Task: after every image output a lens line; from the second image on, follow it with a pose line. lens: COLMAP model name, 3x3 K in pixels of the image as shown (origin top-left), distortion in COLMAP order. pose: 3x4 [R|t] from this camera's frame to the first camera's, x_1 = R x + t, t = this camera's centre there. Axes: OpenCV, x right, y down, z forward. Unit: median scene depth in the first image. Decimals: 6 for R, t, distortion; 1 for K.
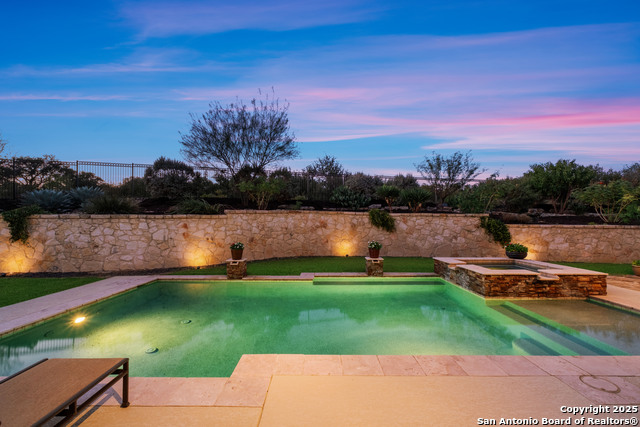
lens RADIAL K [[273.4, 0, 318.2], [0, 273.4, 214.5], [0, 0, 1]] dist [-0.003302, -0.000079]
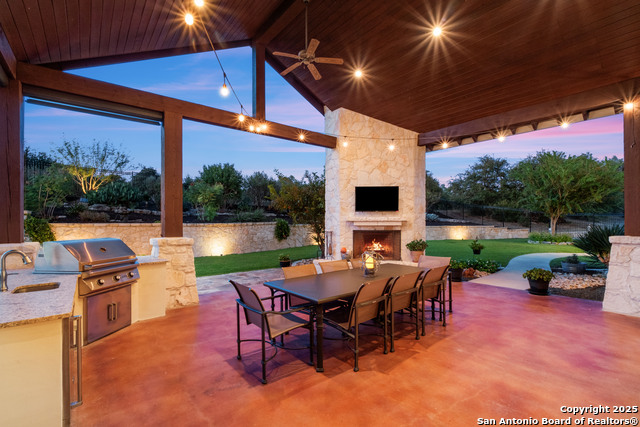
lens RADIAL K [[287.5, 0, 319.6], [0, 287.5, 217.0], [0, 0, 1]] dist [-0.010582, 0.000429]
pose [[0.772991, 0.004772, 0.634400, 0.748161], [-0.014723, 0.999837, 0.010418, -0.005812], [-0.634247, -0.017393, 0.772935, -0.231535]]
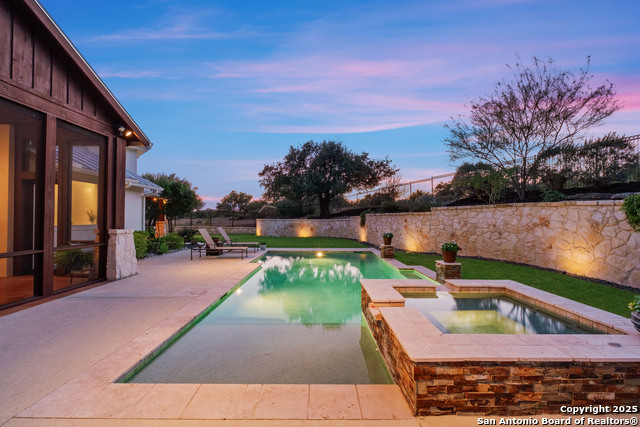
lens RADIAL K [[272.2, 0, 320.0], [0, 272.2, 213.5], [0, 0, 1]] dist [-0.000740, 0.000385]
pose [[0.010933, -0.014952, -0.999828, 0.716551], [0.020403, 0.999683, -0.014726, 0.014576], [0.999732, -0.020239, 0.011235, 0.443697]]
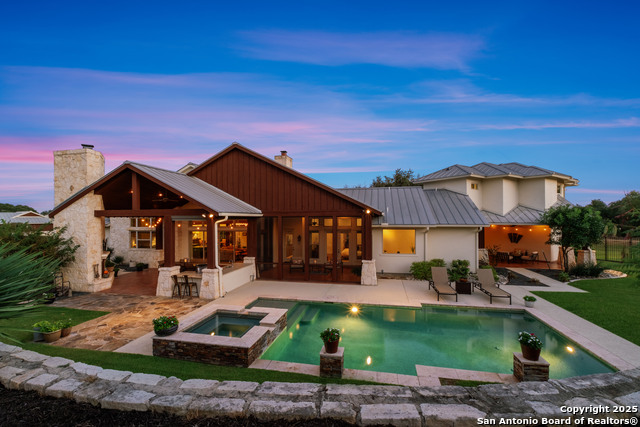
lens RADIAL K [[276.0, 0, 321.3], [0, 276.0, 218.8], [0, 0, 1]] dist [-0.002891, 0.000004]
pose [[-0.981173, 0.006826, 0.193010, 0.072391], [0.004070, 0.999884, -0.014673, -0.135840], [-0.193087, -0.013611, -0.981087, 1.255381]]
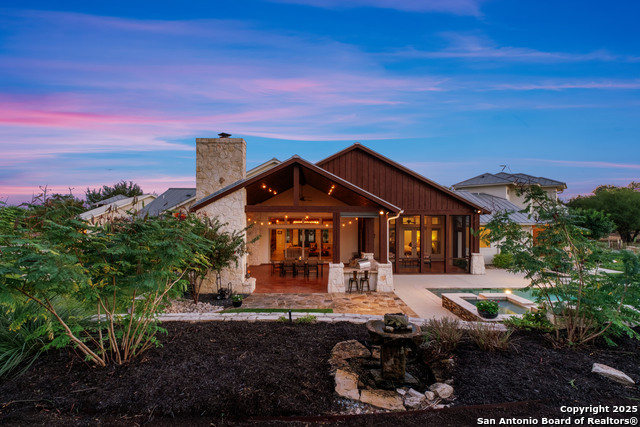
lens RADIAL K [[276.0, 0, 321.3], [0, 276.0, 218.8], [0, 0, 1]] dist [-0.002891, 0.000004]
pose [[-0.998810, -0.001239, -0.048745, 0.977805], [-0.000488, 0.999881, -0.015413, -0.124136], [0.048758, -0.015371, -0.998692, 1.390961]]
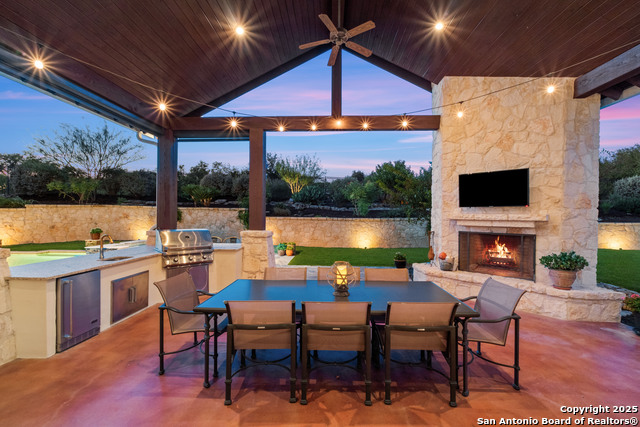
lens RADIAL K [[268.9, 0, 323.0], [0, 268.9, 211.6], [0, 0, 1]] dist [-0.001341, 0.000246]
pose [[0.999713, 0.005505, -0.023323, 1.007494], [-0.005055, 0.999800, 0.019330, -0.012827], [0.023425, -0.019206, 0.999541, -0.250938]]
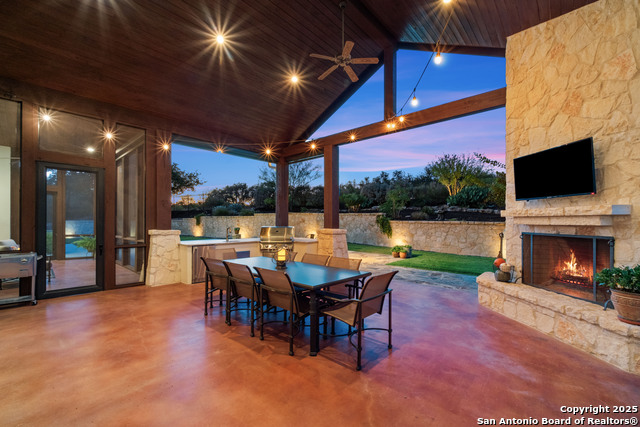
lens RADIAL K [[272.2, 0, 320.0], [0, 272.2, 213.5], [0, 0, 1]] dist [-0.000740, 0.000385]
pose [[0.746192, -0.015252, -0.665557, 1.288226], [0.015827, 0.999861, -0.005170, 0.002515], [0.665543, -0.006676, 0.746330, -0.225822]]
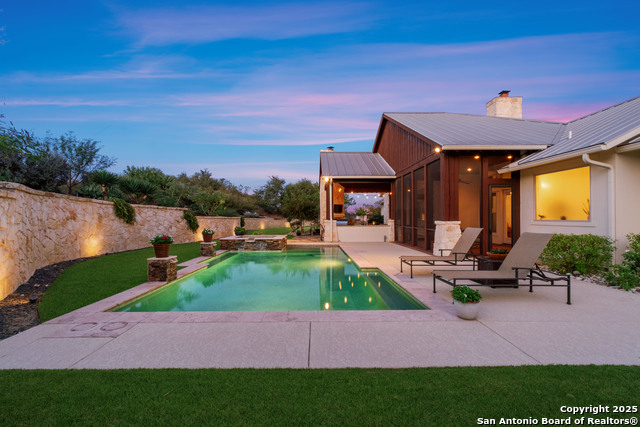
lens RADIAL K [[287.5, 0, 319.6], [0, 287.5, 217.0], [0, 0, 1]] dist [-0.010582, 0.000429]
pose [[-0.021175, 0.003664, 0.999769, -0.755929], [-0.021690, 0.999756, -0.004123, 0.031384], [-0.999540, -0.021772, -0.021090, 0.389164]]
